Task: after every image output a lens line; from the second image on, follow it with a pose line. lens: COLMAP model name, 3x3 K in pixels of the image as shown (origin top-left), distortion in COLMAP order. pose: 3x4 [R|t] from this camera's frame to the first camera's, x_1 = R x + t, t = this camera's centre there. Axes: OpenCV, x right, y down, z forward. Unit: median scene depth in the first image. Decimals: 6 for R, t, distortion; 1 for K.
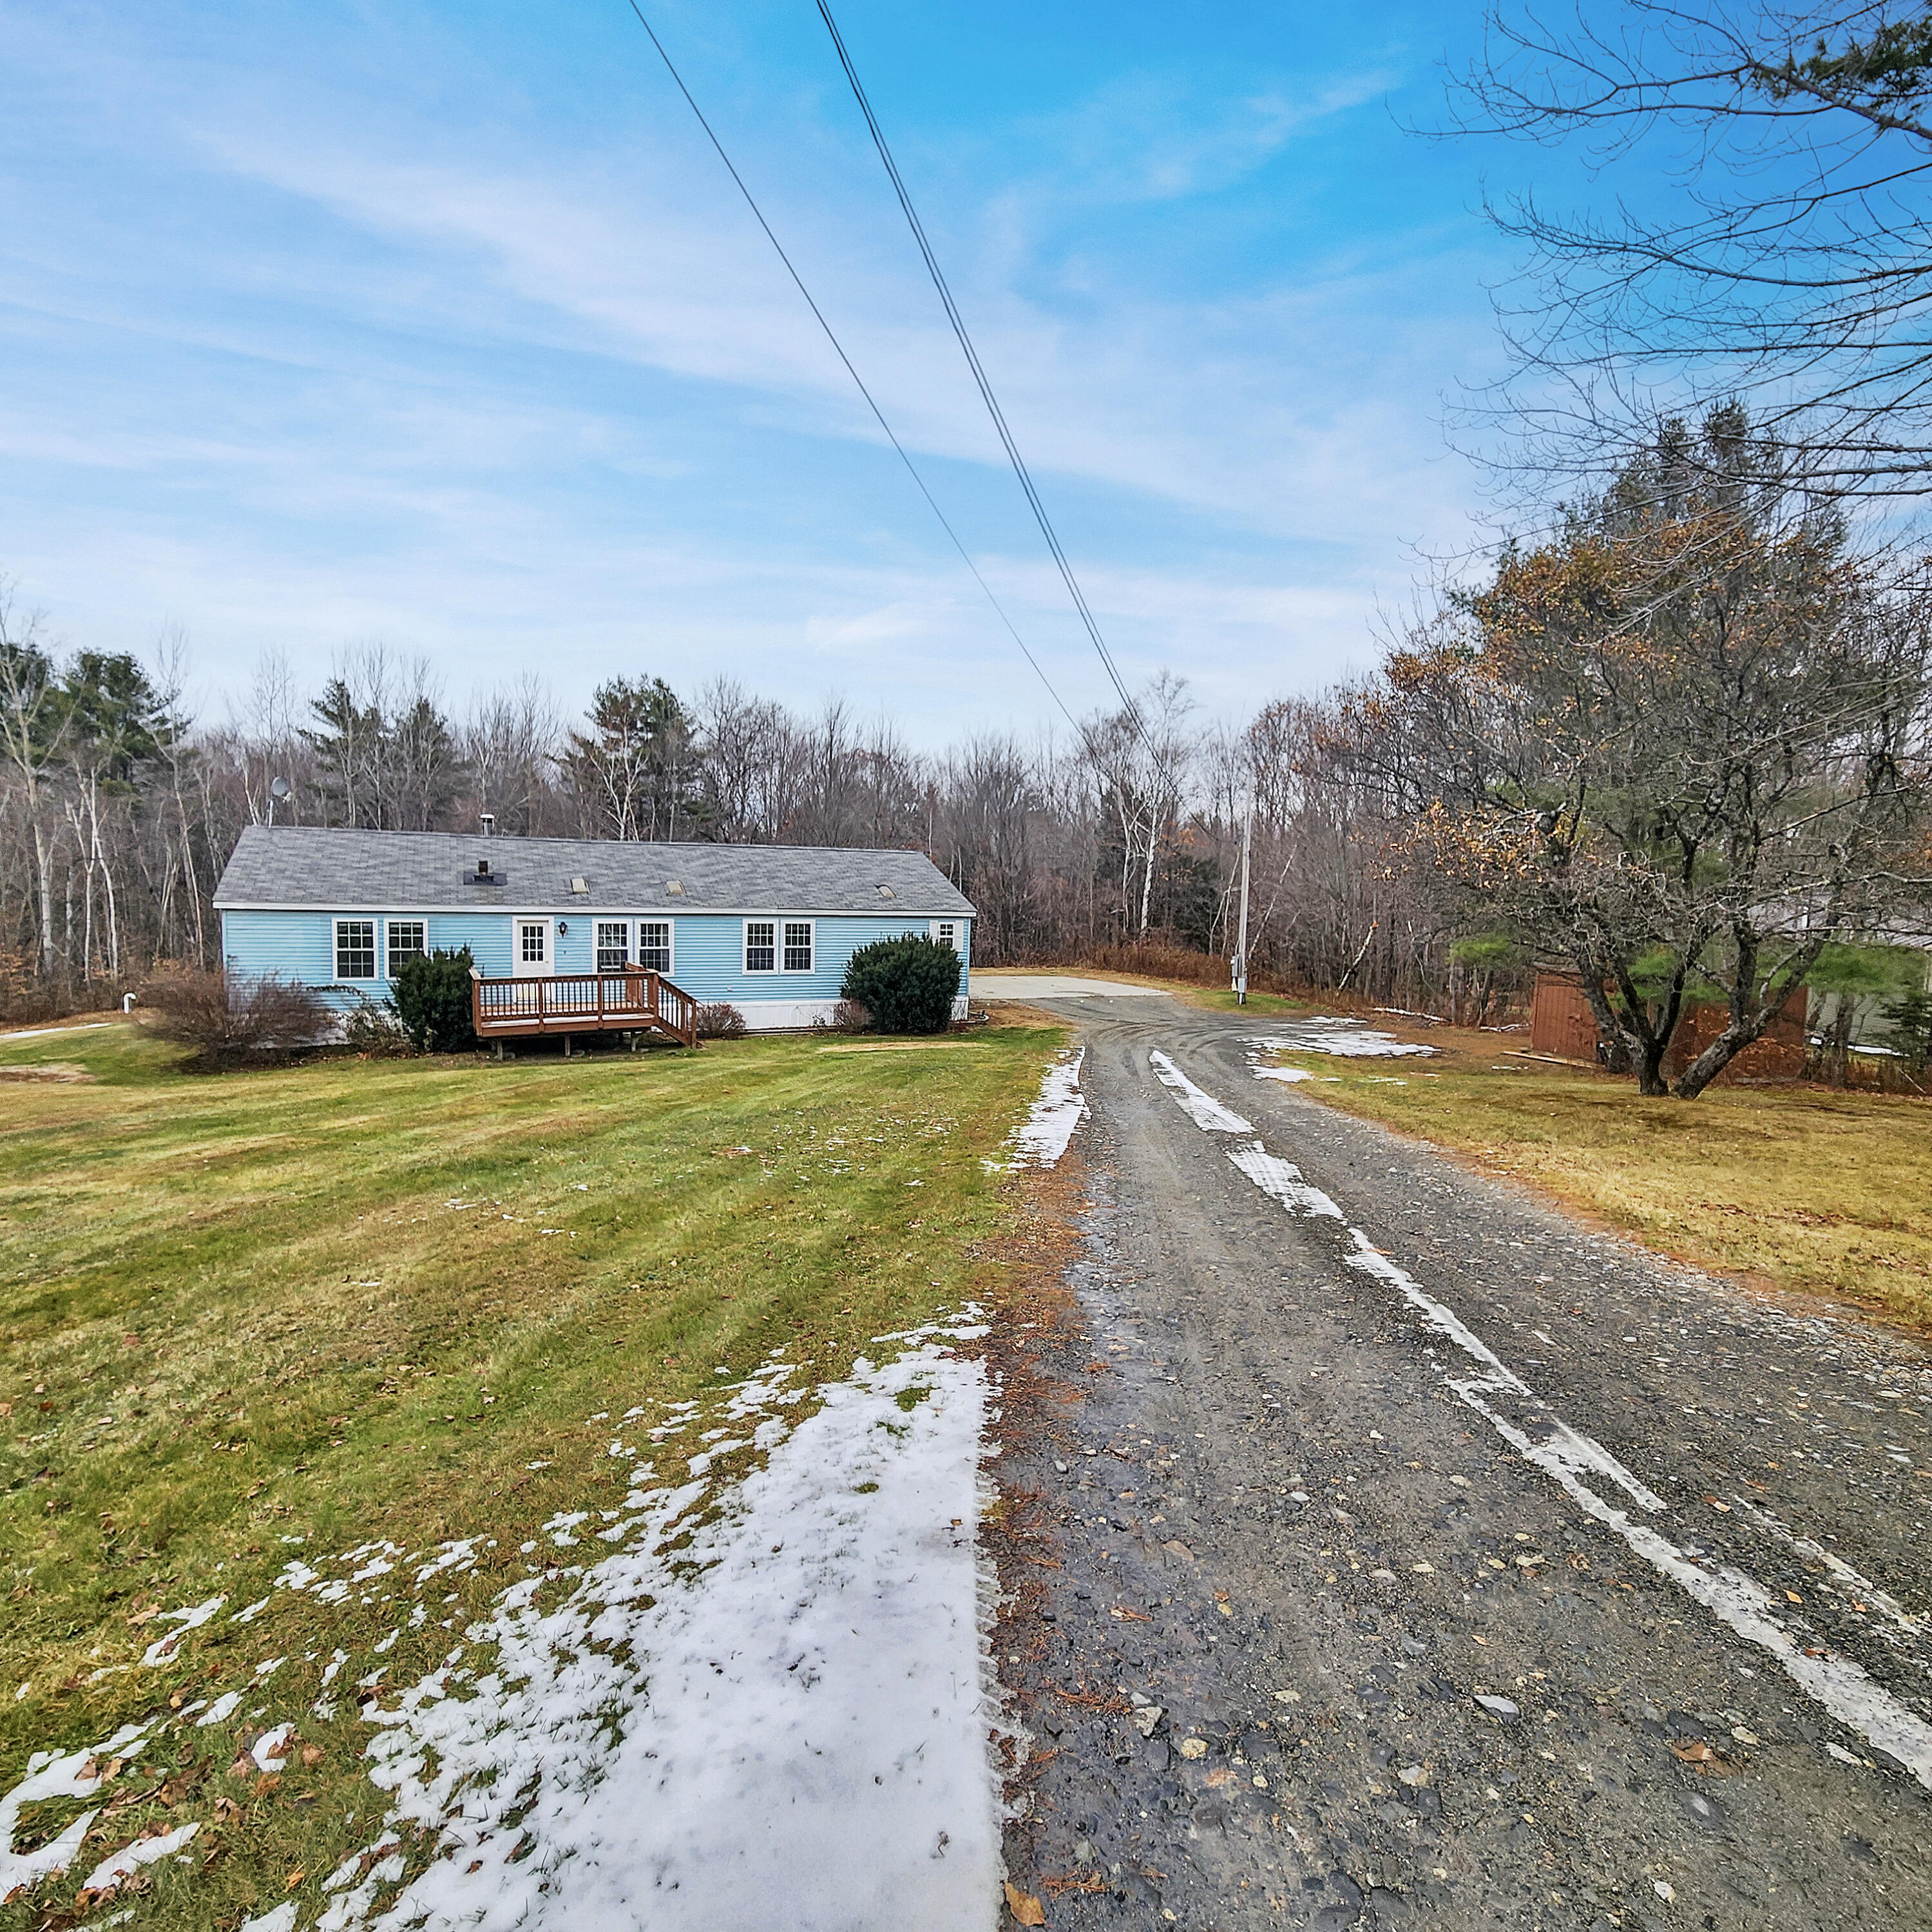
lens RADIAL K [[1050.0, 0, 963.7], [0, 1050.0, 961.8], [0, 0, 1]] dist [0.007960, -0.002484]
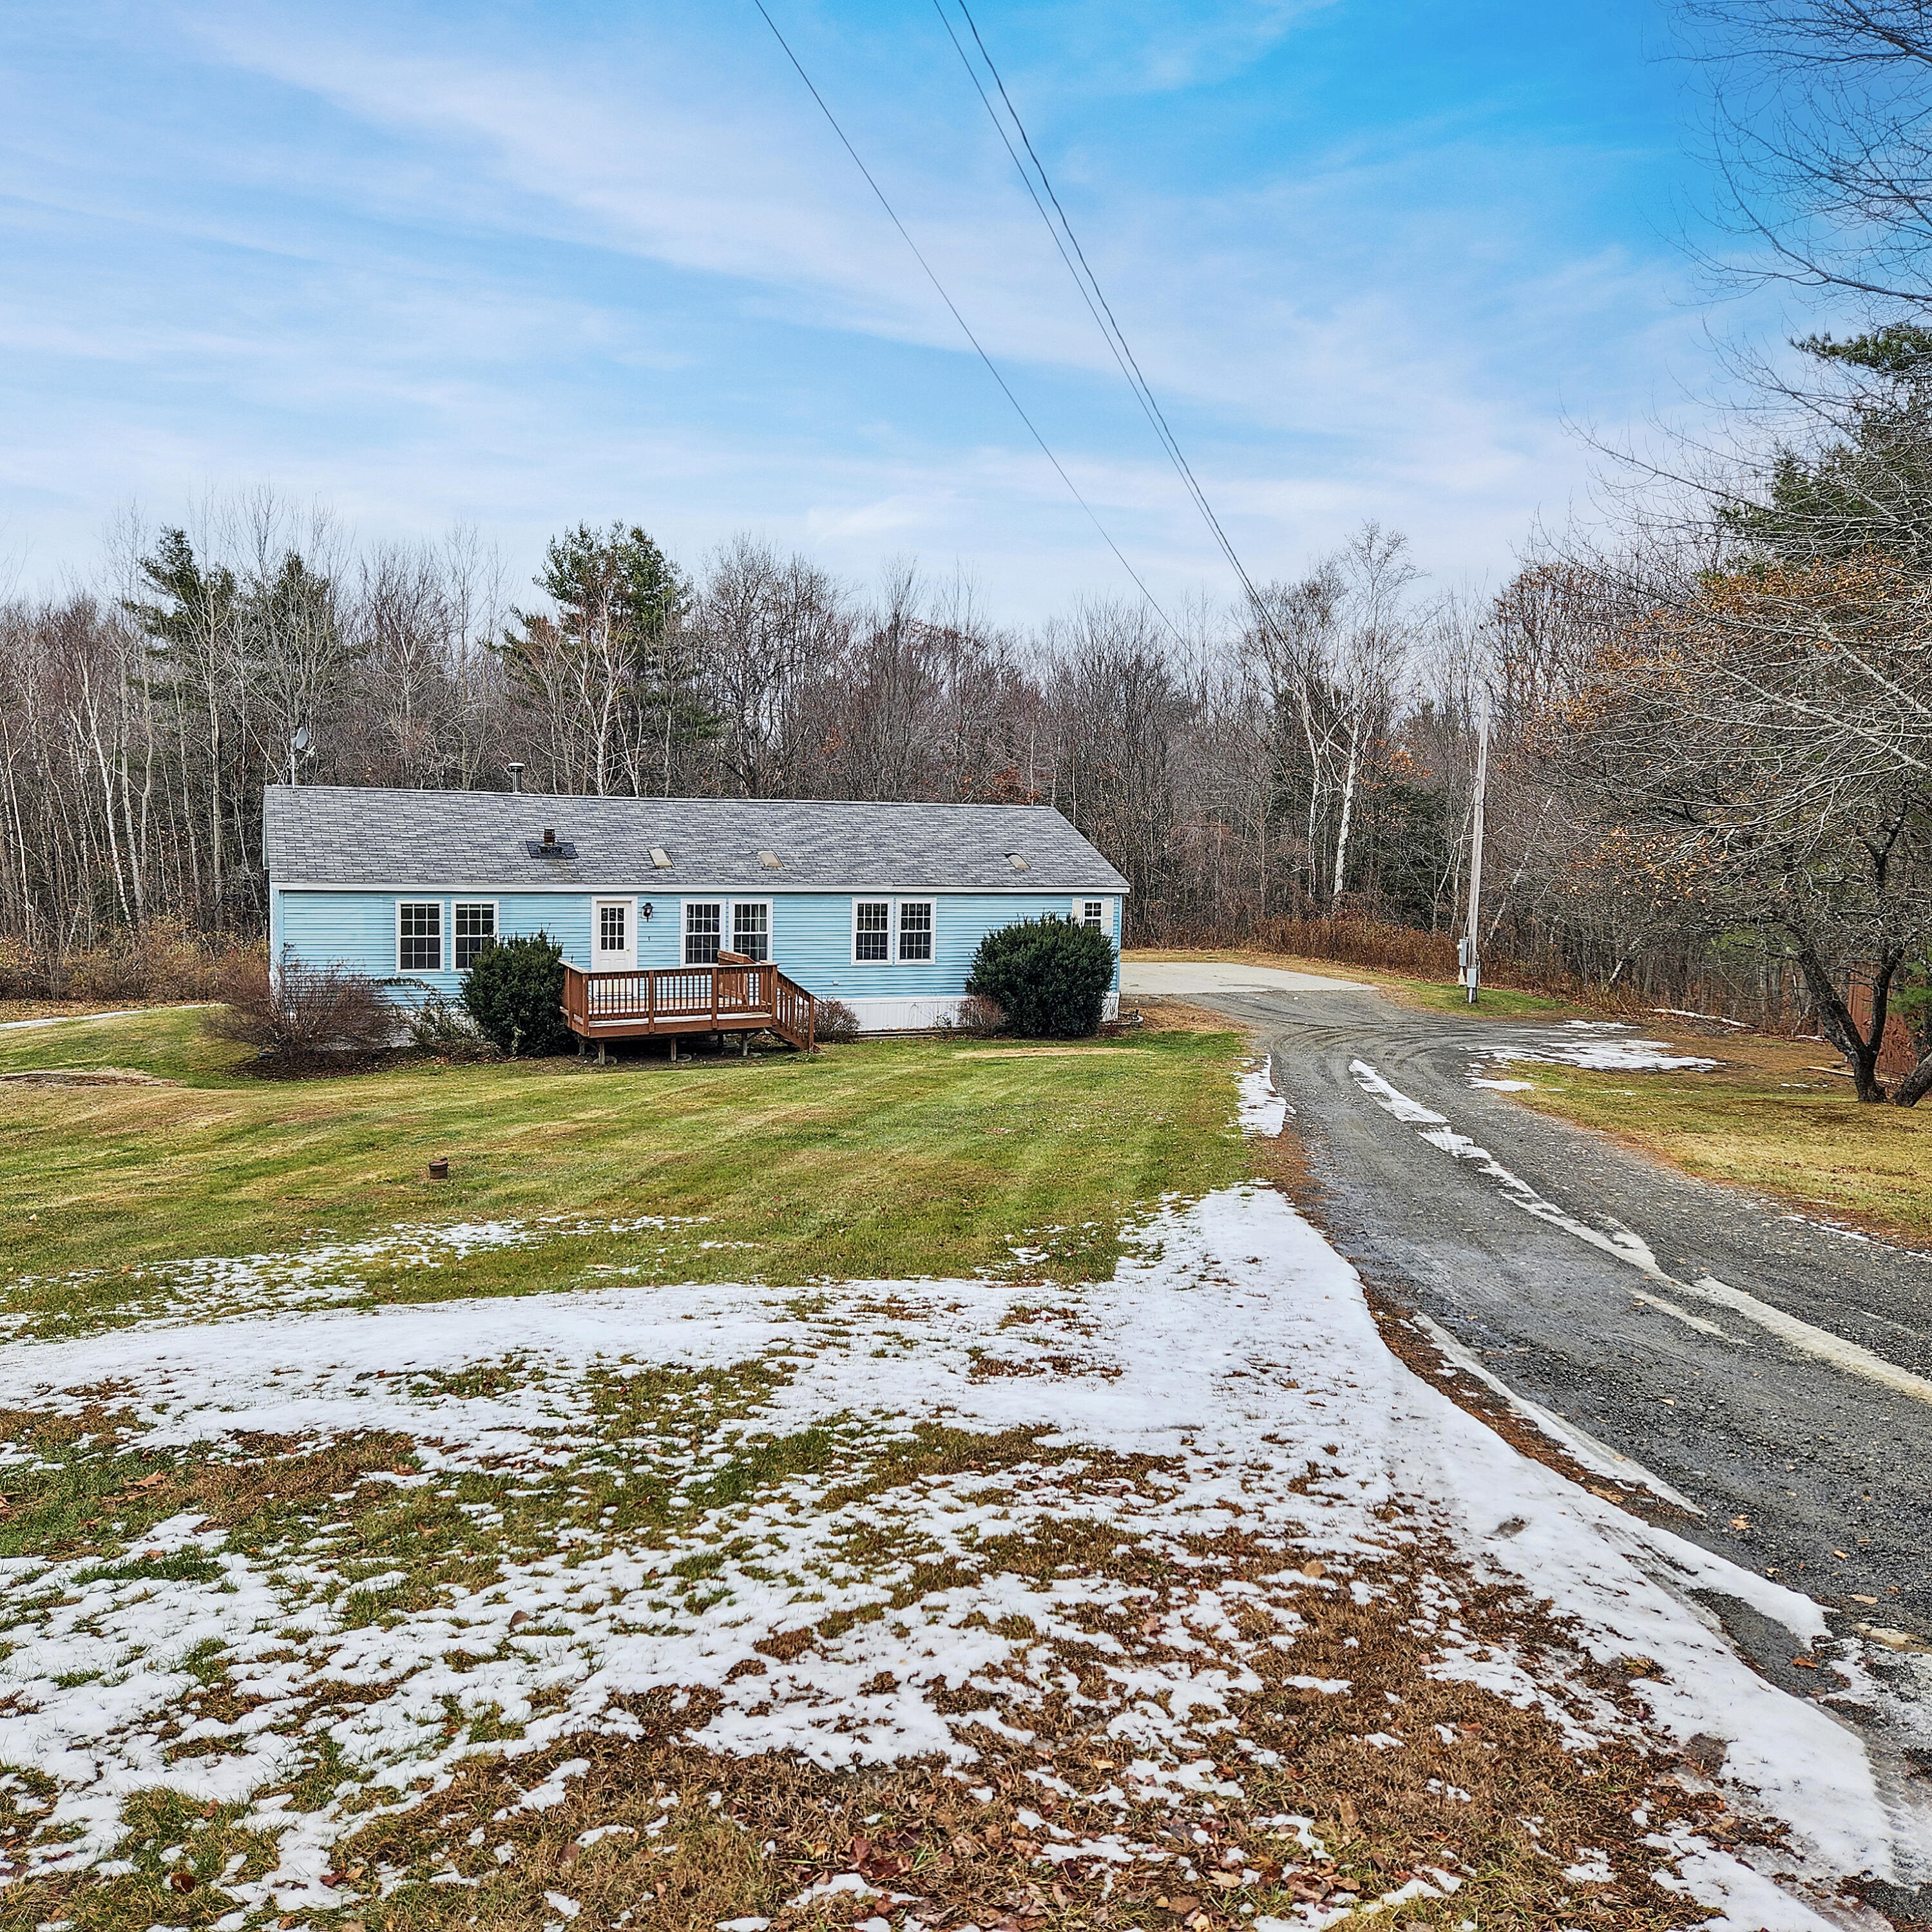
lens RADIAL K [[1701.2, 0, 983.9], [0, 1701.2, 943.1], [0, 0, 1]] dist [0.104855, -0.099724]
pose [[0.999473, 0.003423, -0.032289, -0.062046], [-0.003127, 0.999953, 0.009206, -0.017491], [0.032319, -0.009100, 0.999436, -0.328171]]
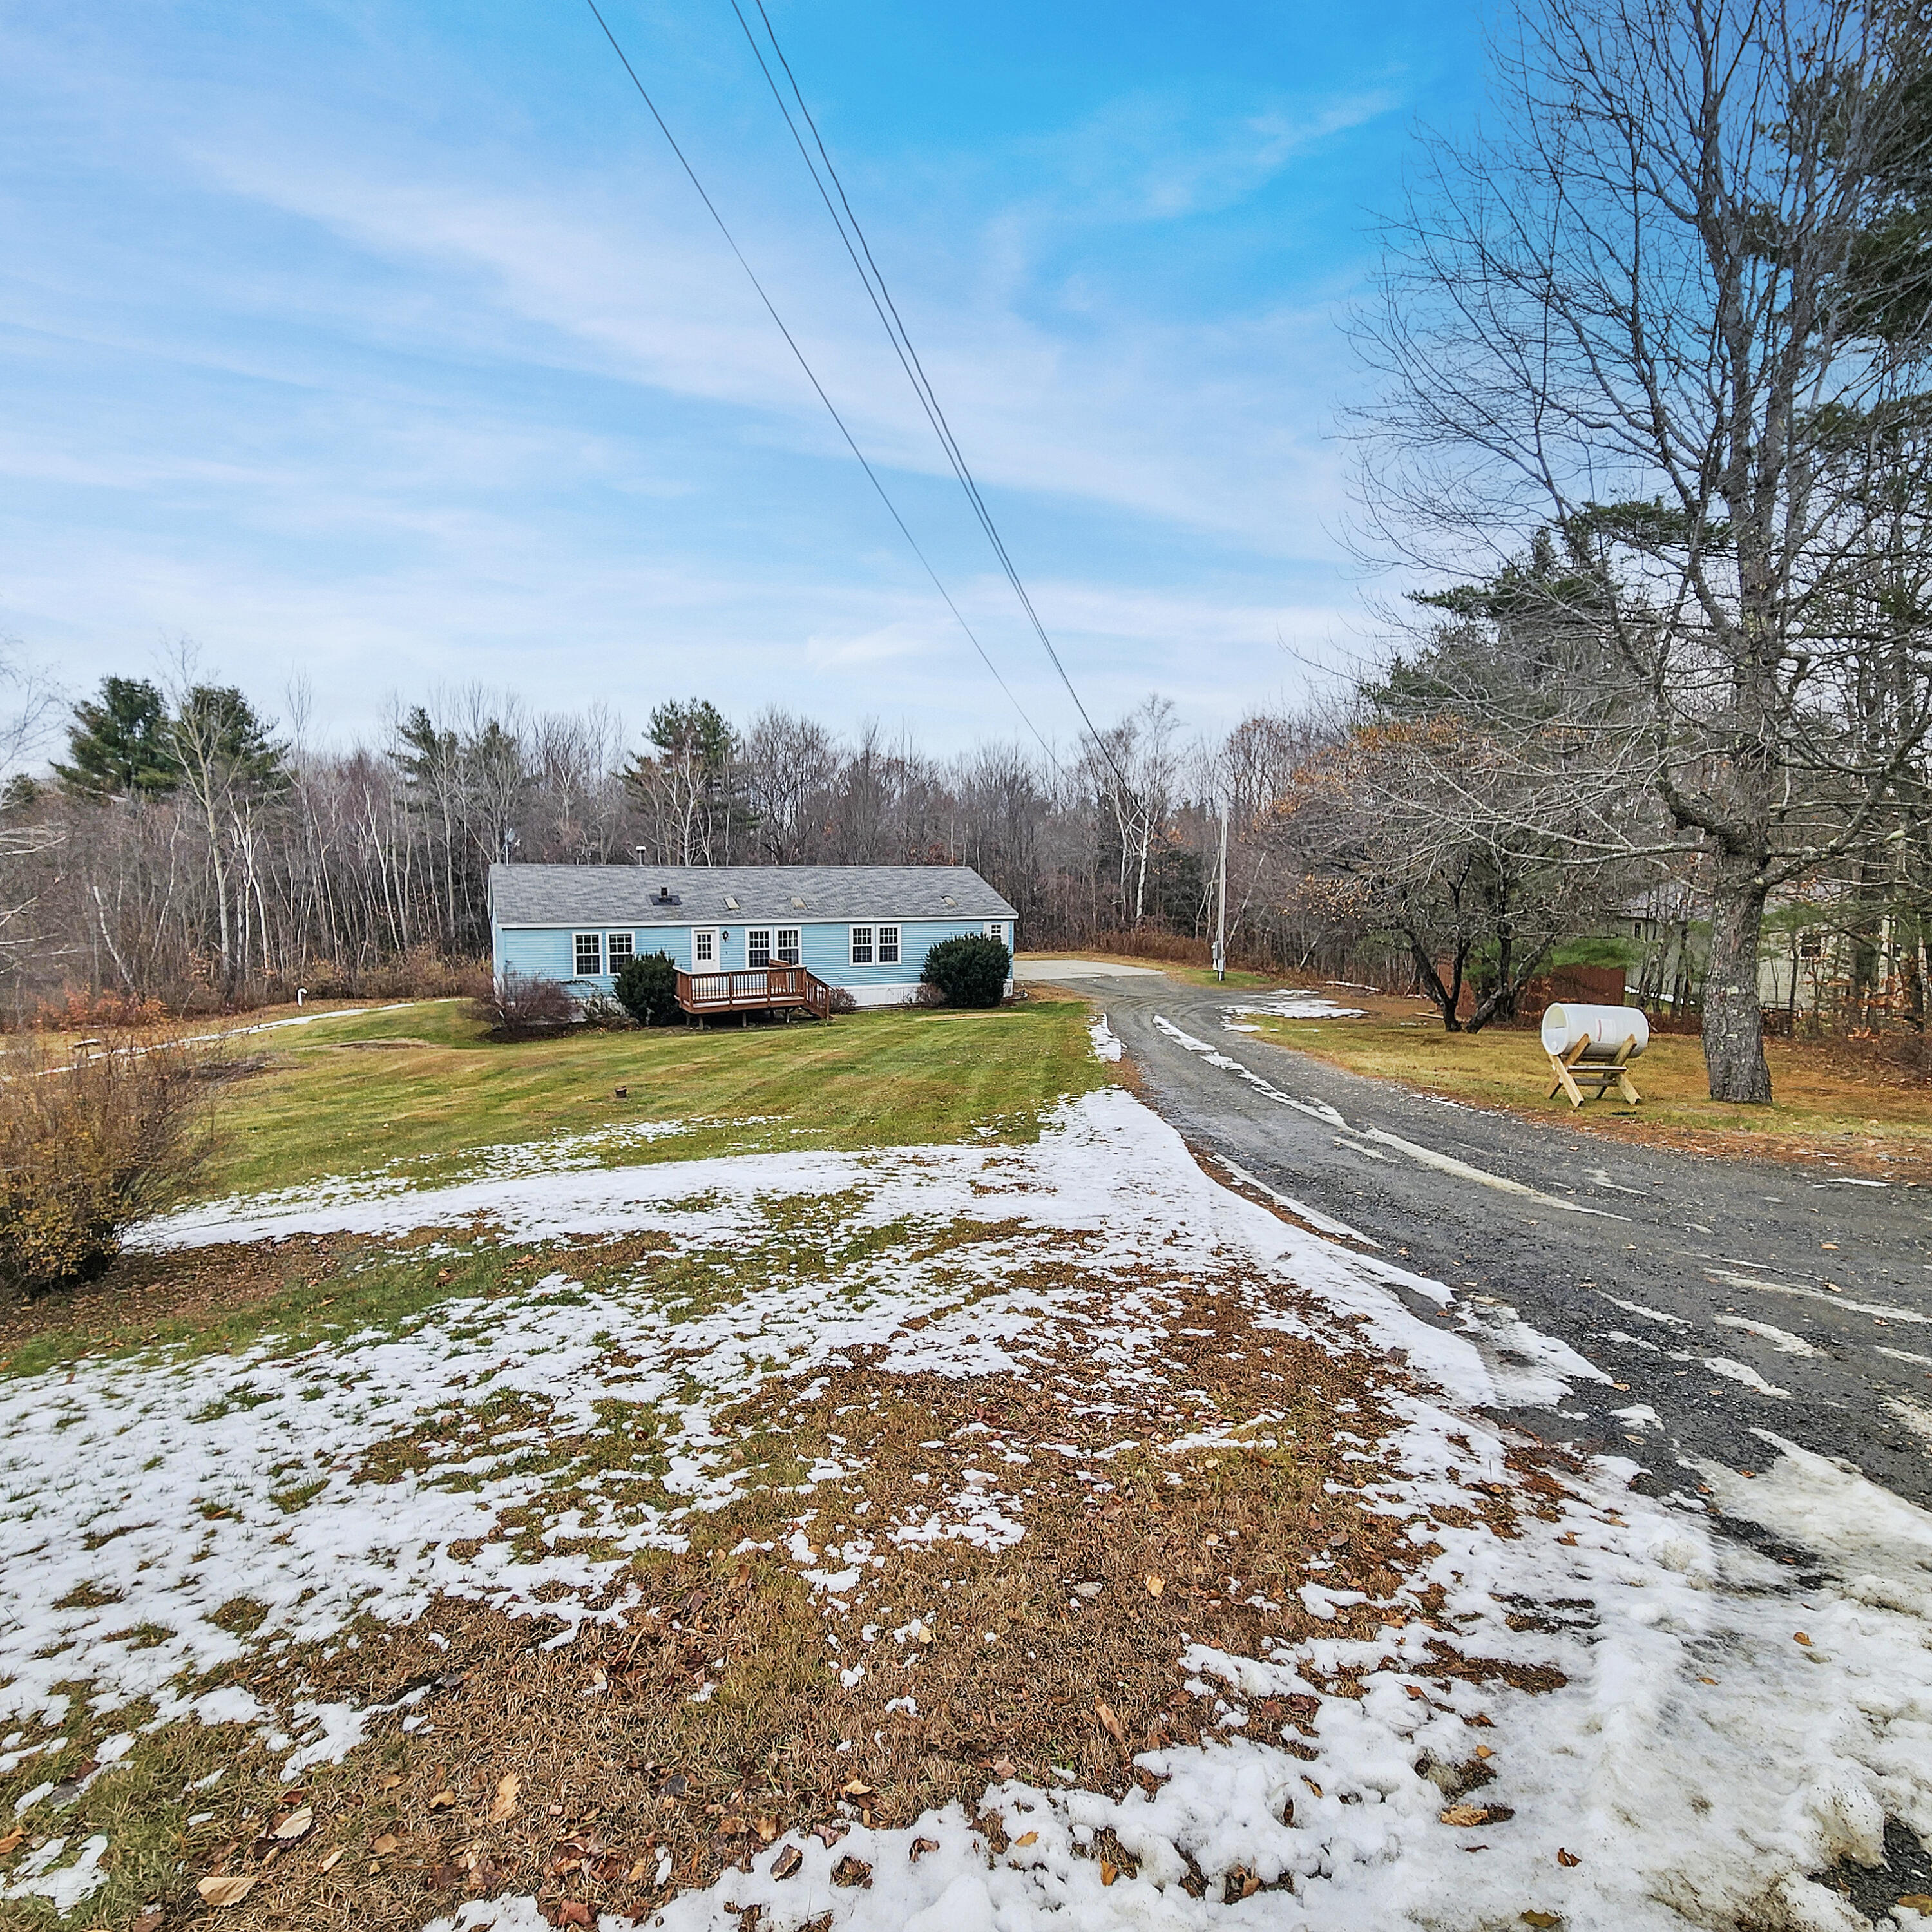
lens RADIAL K [[1050.0, 0, 963.7], [0, 1050.0, 961.8], [0, 0, 1]] dist [0.007960, -0.002484]
pose [[0.999775, -0.018775, 0.009858, -0.076070], [0.018578, 0.999634, 0.019689, -0.017106], [-0.010224, -0.019501, 0.999758, -0.348248]]
